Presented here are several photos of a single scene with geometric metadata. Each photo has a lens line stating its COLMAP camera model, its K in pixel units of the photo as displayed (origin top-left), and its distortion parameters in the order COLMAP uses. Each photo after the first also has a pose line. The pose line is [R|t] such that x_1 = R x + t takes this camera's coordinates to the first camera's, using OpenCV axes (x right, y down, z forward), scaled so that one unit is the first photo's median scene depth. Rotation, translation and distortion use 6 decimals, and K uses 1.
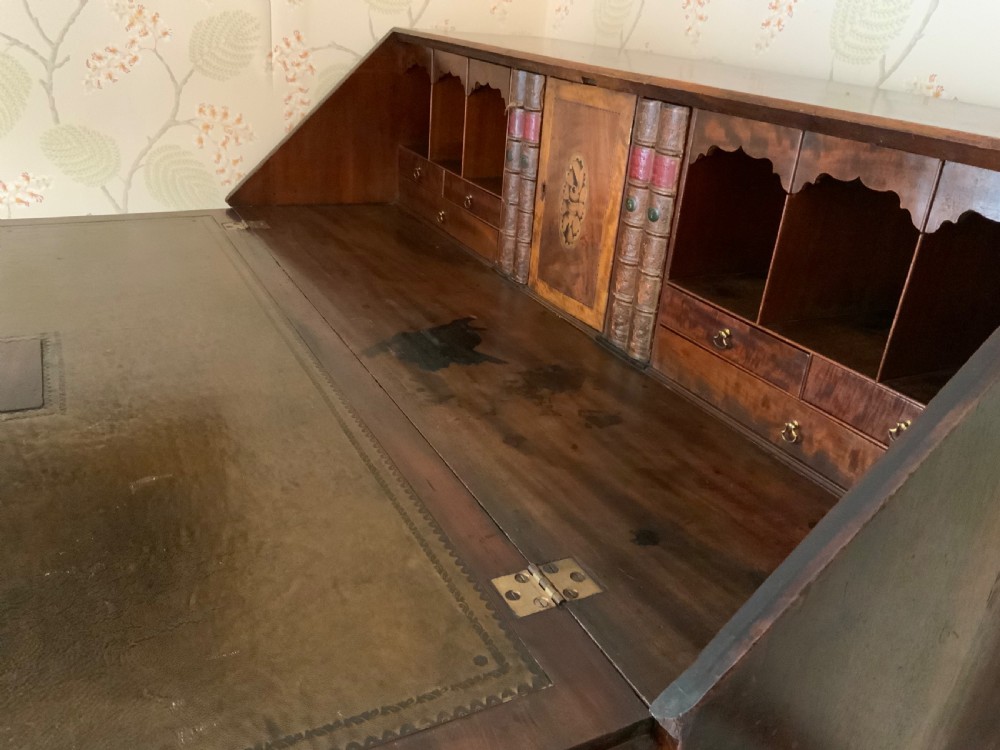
lens RADIAL K [[824.6, 0, 500.0], [0, 824.6, 375.0], [0, 0, 1]] dist [0.066071, -0.109642]
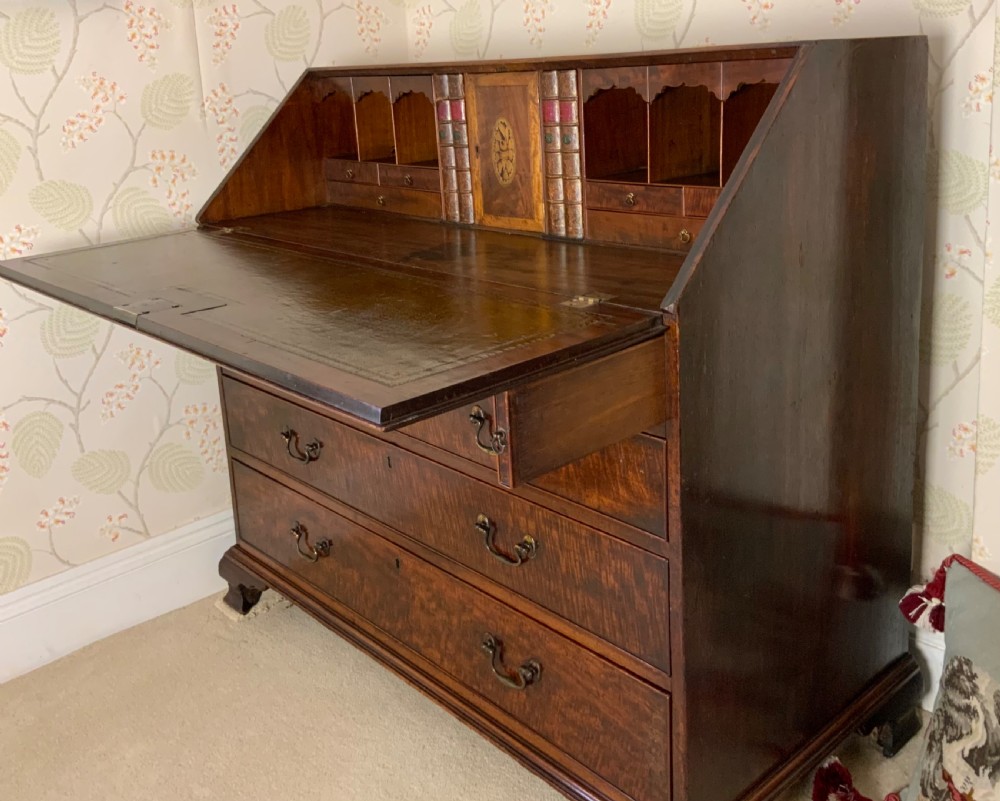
lens RADIAL K [[996.0, 0, 510.1], [0, 996.0, 282.8], [0, 0, 1]] dist [0.066384, -0.095348]
pose [[0.955322, -0.186246, 0.229506, -0.308138], [0.227089, 0.959517, -0.166607, 0.273156], [-0.189185, 0.211282, 0.958942, -0.560104]]
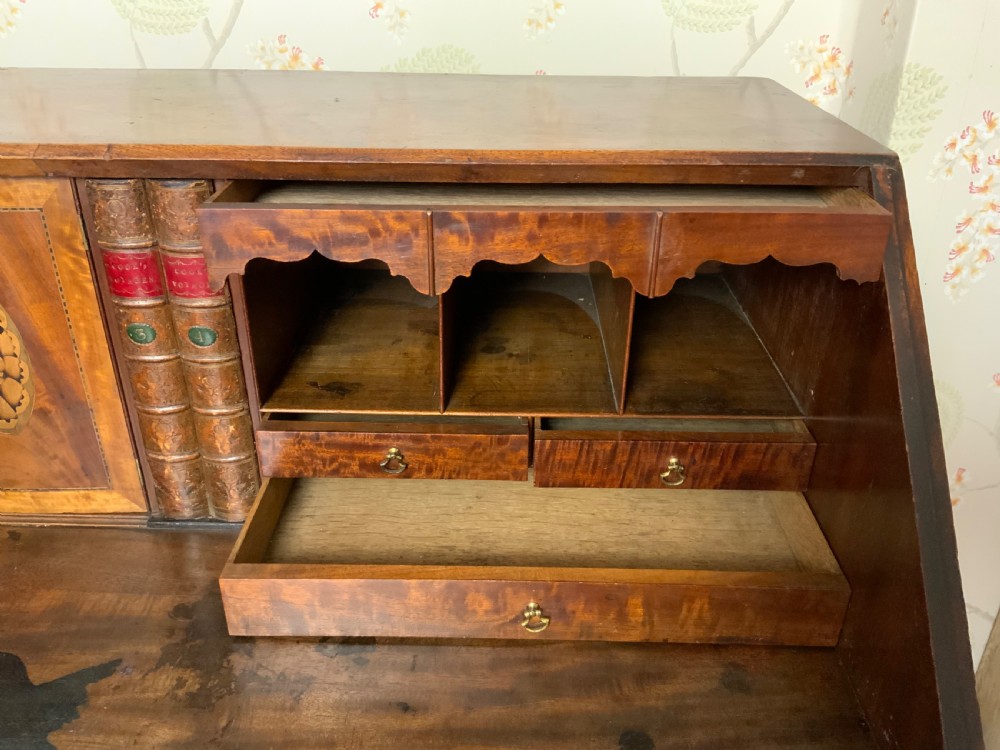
lens RADIAL K [[825.1, 0, 500.0], [0, 825.1, 375.0], [0, 0, 1]] dist [0.123504, -0.259105]
pose [[0.472391, -0.482702, 0.737459, -0.165007], [0.384637, 0.865725, 0.320273, -0.224164], [-0.793033, 0.132360, 0.594625, 0.318547]]
